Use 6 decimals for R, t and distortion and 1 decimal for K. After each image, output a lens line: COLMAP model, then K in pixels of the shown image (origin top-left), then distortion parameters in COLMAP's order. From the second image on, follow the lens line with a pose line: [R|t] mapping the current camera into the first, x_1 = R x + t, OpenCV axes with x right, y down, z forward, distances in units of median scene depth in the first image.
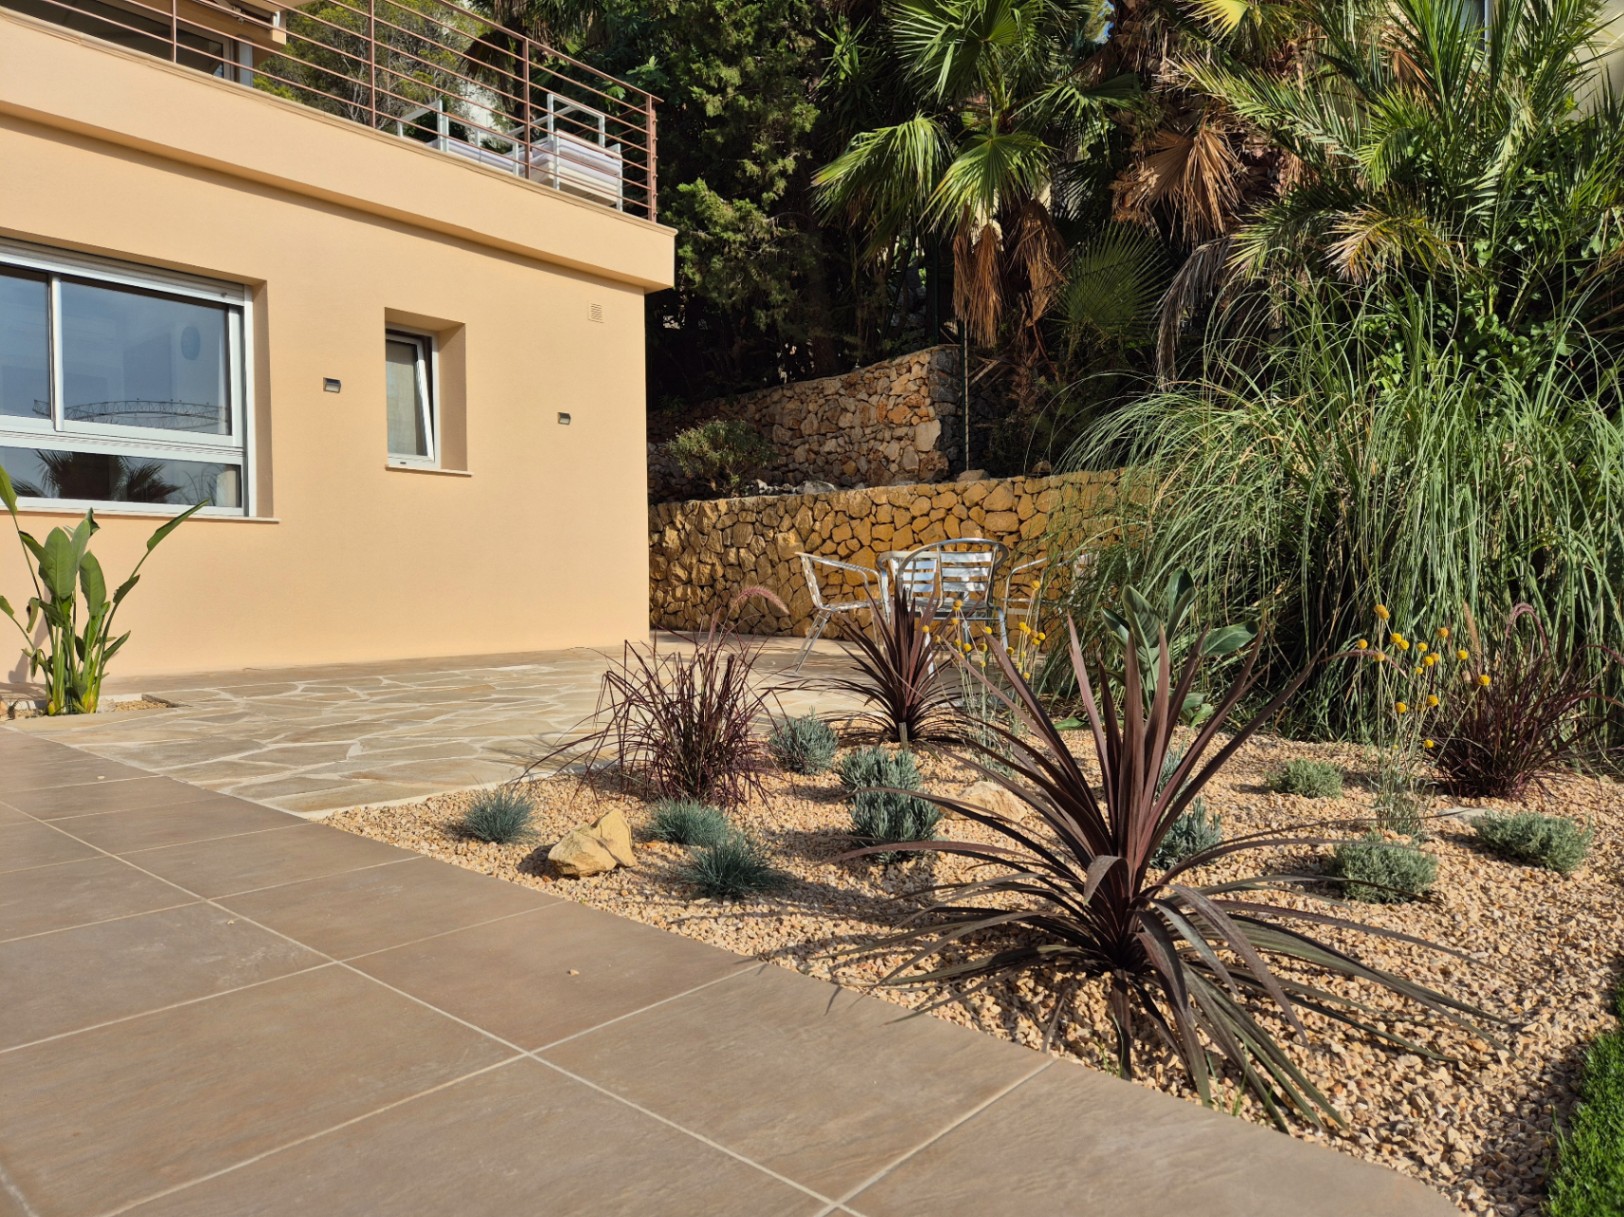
lens RADIAL K [[1077.6, 0, 812.2], [0, 1077.6, 619.8], [0, 0, 1]] dist [0.047985, -0.031541]
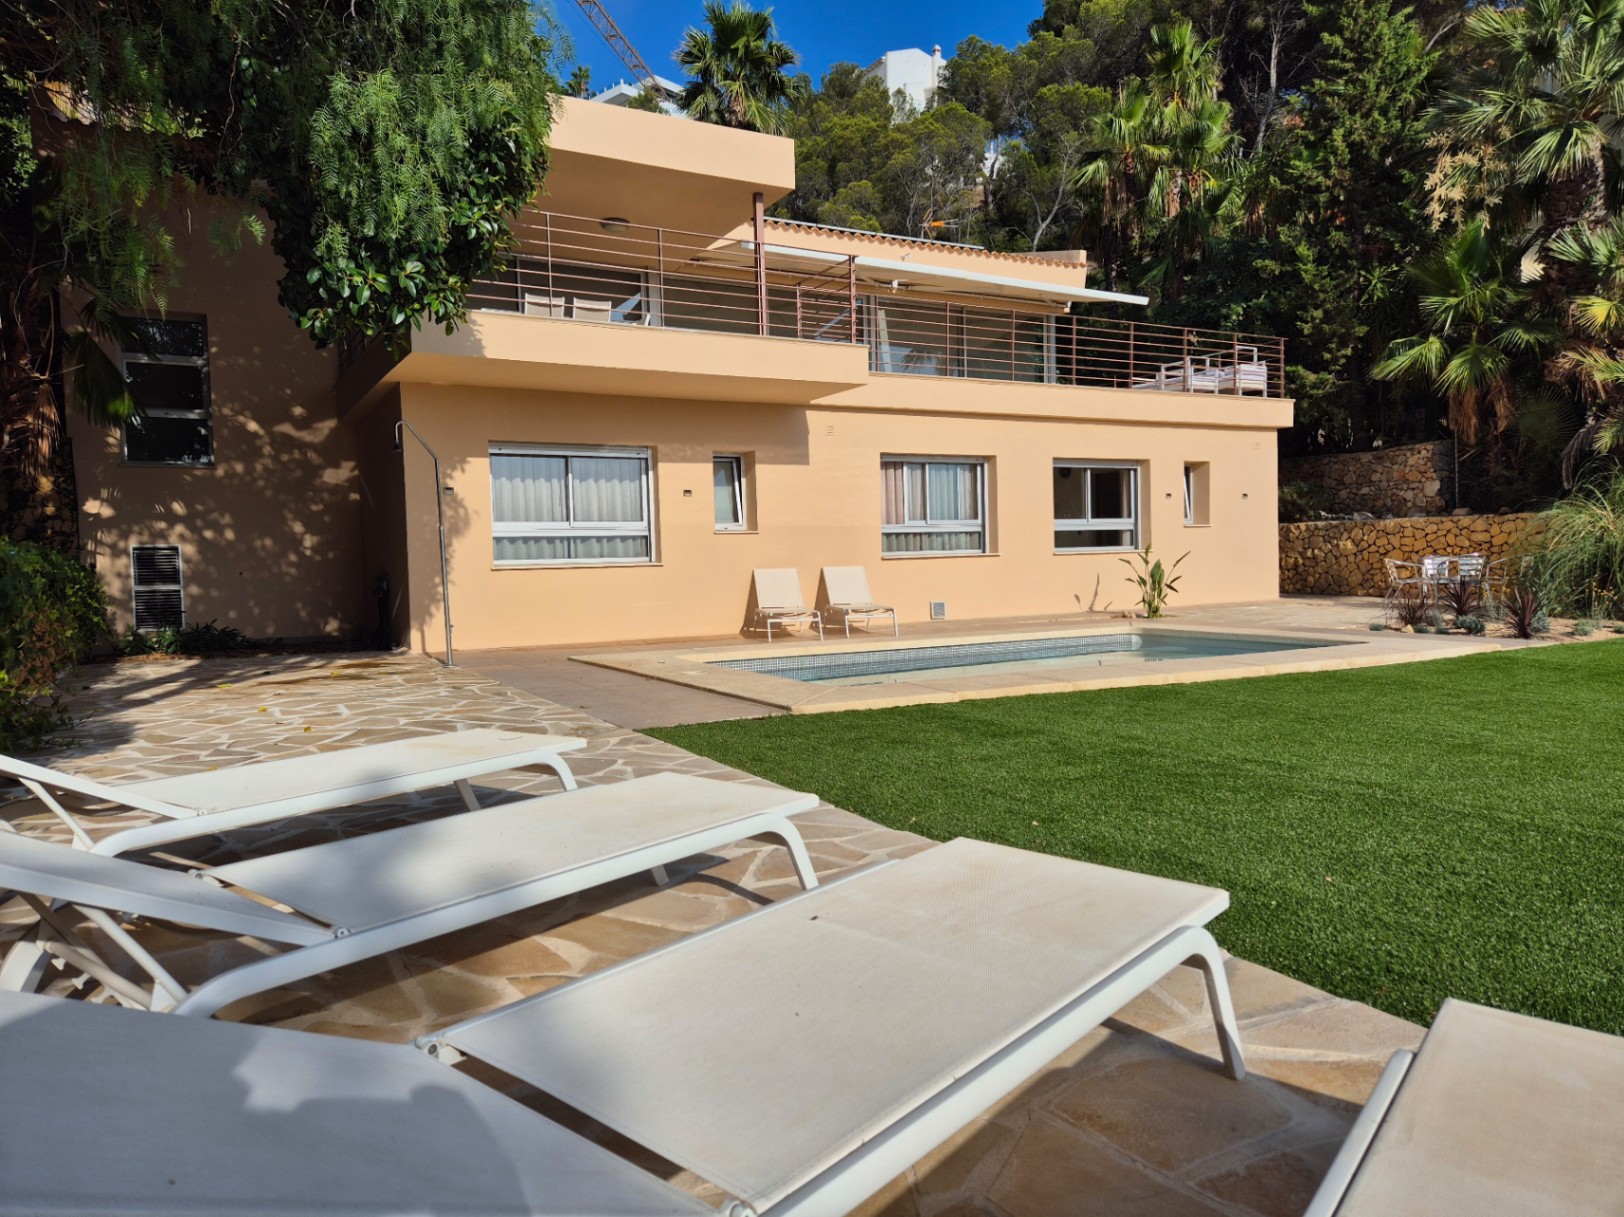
lens RADIAL K [[1077.6, 0, 796.1], [0, 1077.6, 607.9], [0, 0, 1]] dist [0.047985, -0.031541]
pose [[0.937122, -0.007565, -0.348921, -0.281942], [0.014202, 0.999764, 0.016467, -0.008528], [0.348714, -0.020387, 0.937008, -1.232430]]
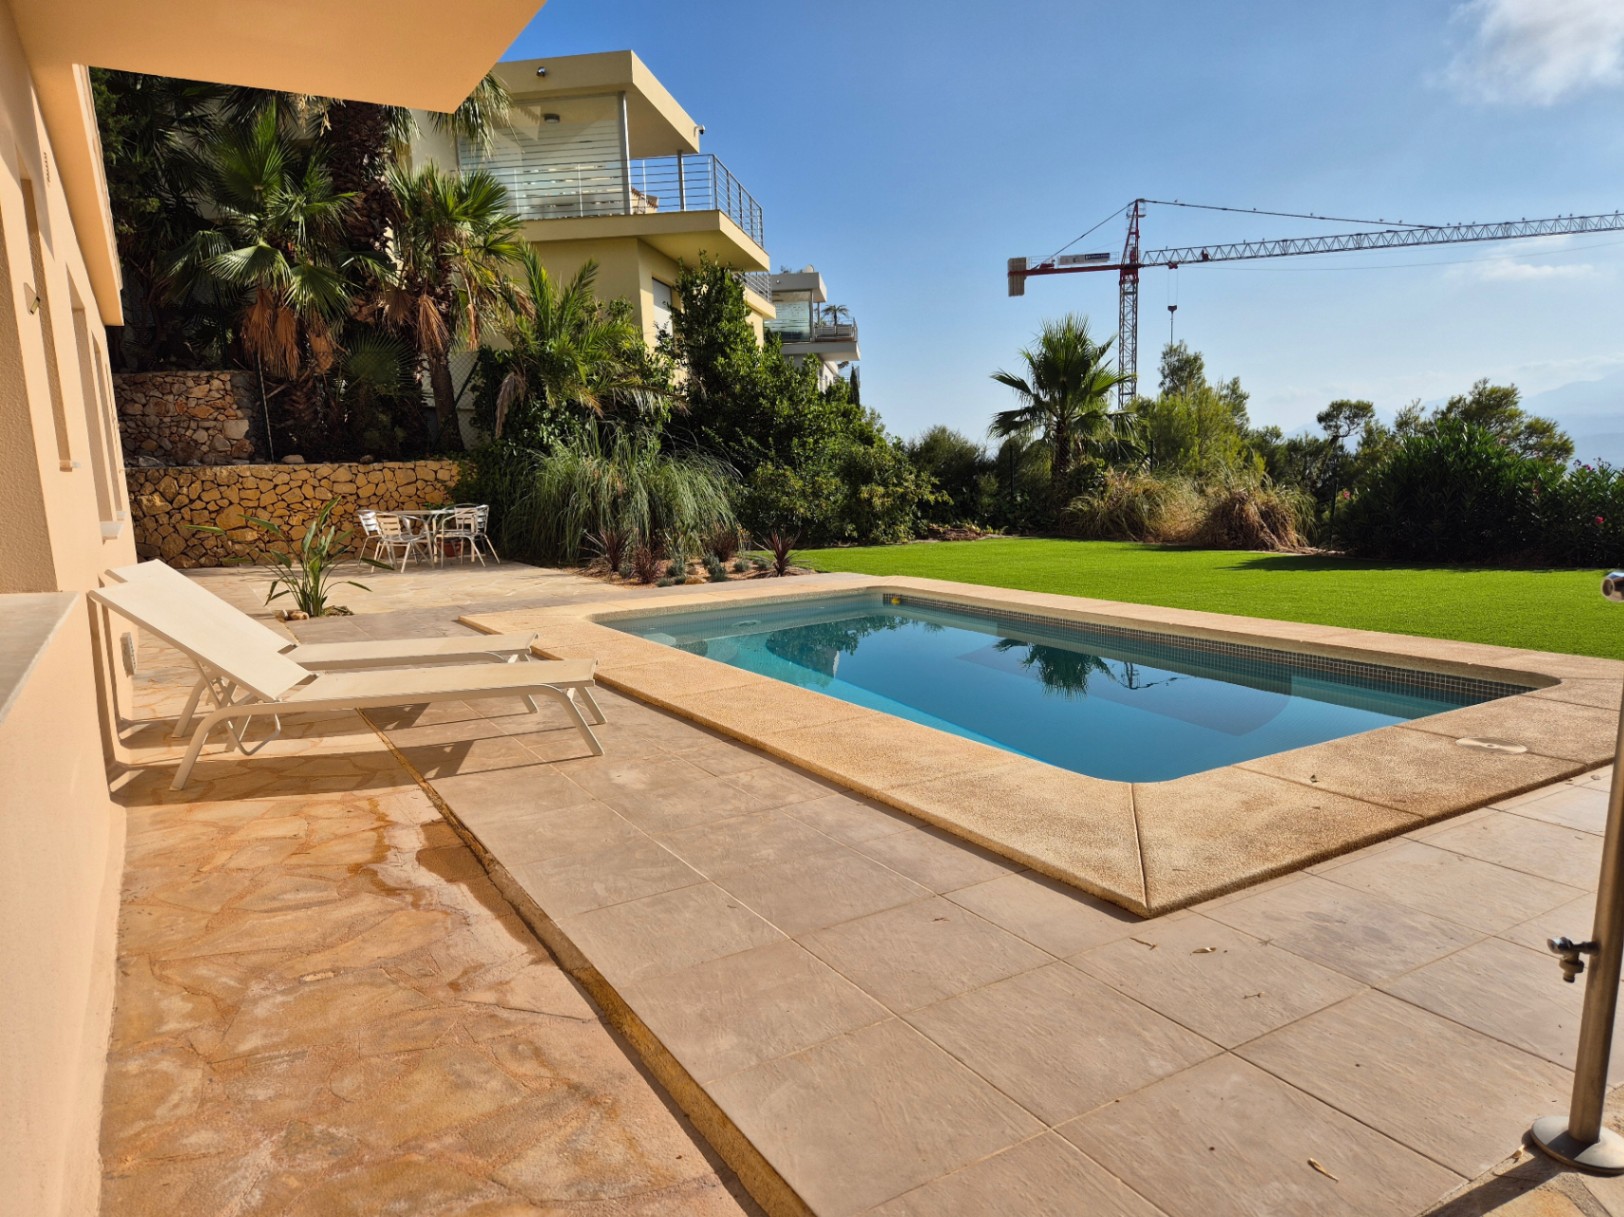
lens RADIAL K [[1077.6, 0, 810.9], [0, 1077.6, 625.9], [0, 0, 1]] dist [0.047985, -0.031541]
pose [[0.306529, -0.156465, 0.938914, -1.189641], [0.061164, 0.987597, 0.144609, -0.070780], [-0.949894, 0.013101, 0.312297, -0.268566]]
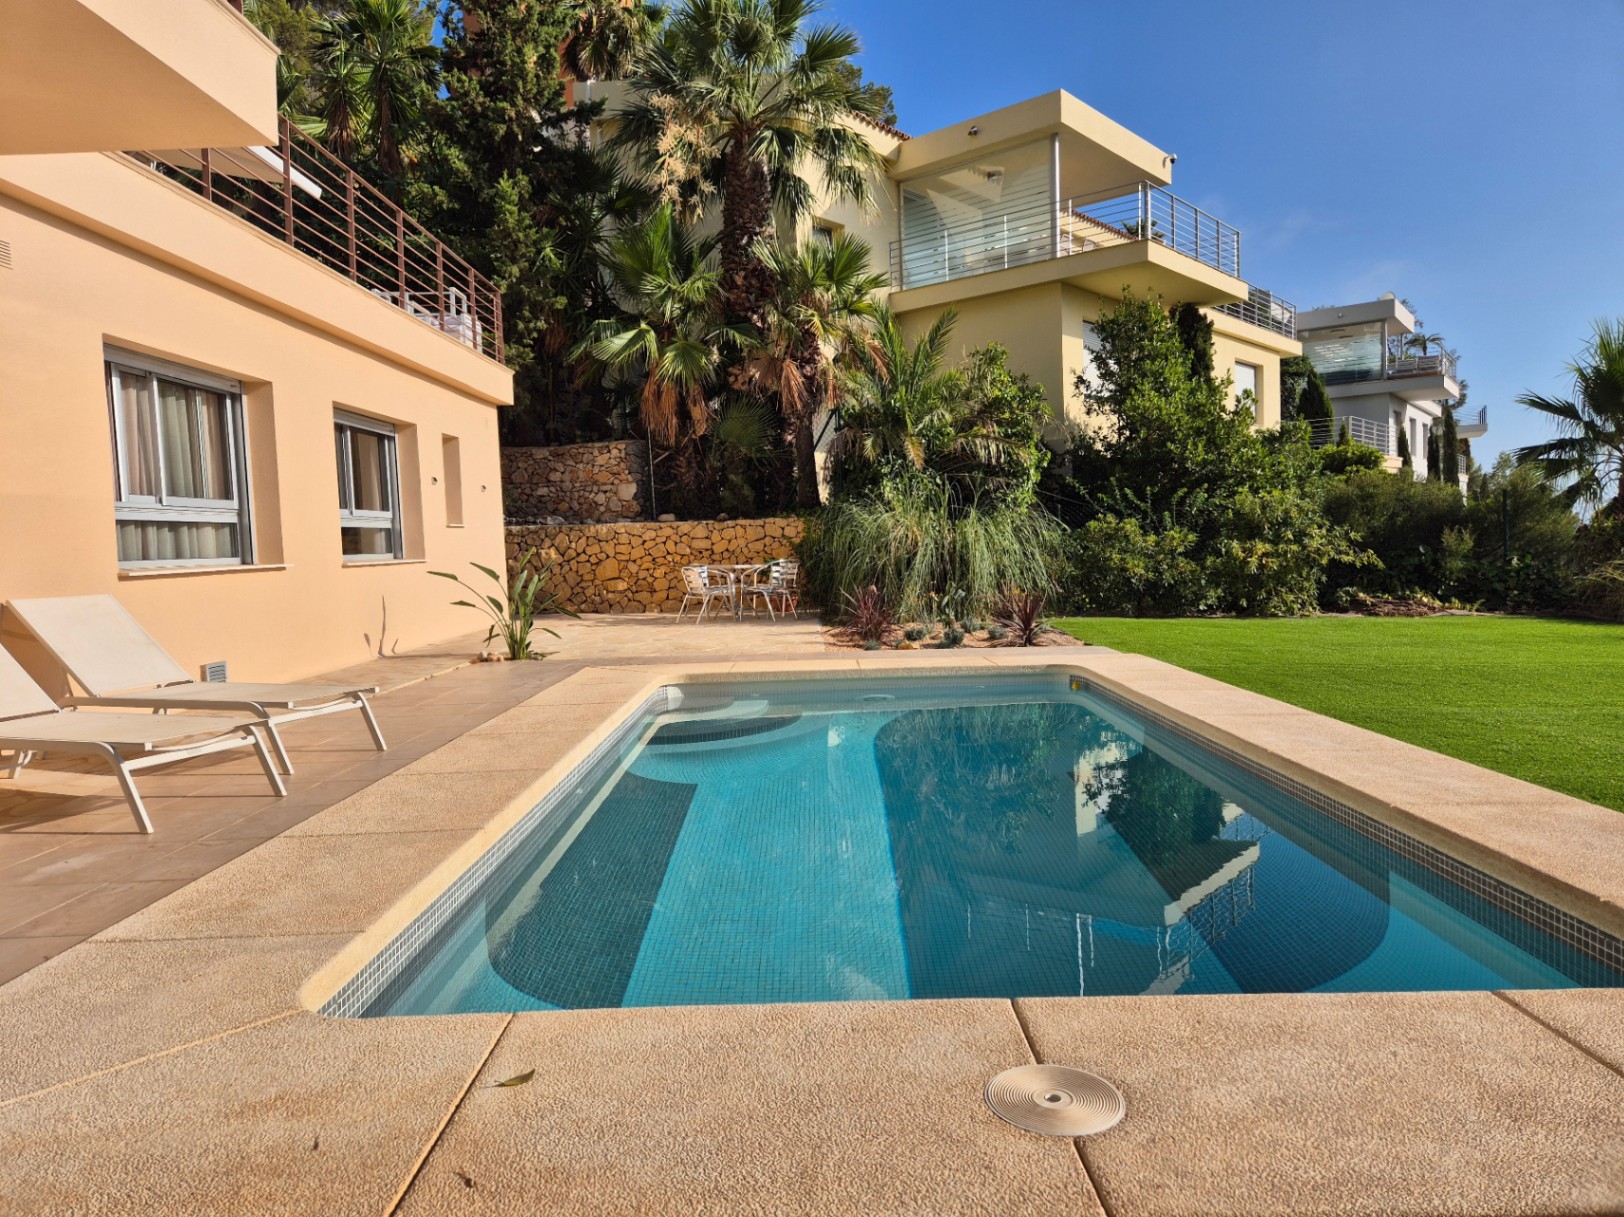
lens RADIAL K [[1077.6, 0, 796.2], [0, 1077.6, 605.5], [0, 0, 1]] dist [0.047985, -0.031541]
pose [[0.763795, -0.063592, 0.642318, -0.839679], [0.053392, 0.997949, 0.035311, -0.036424], [-0.643246, 0.007324, 0.765624, -0.515098]]
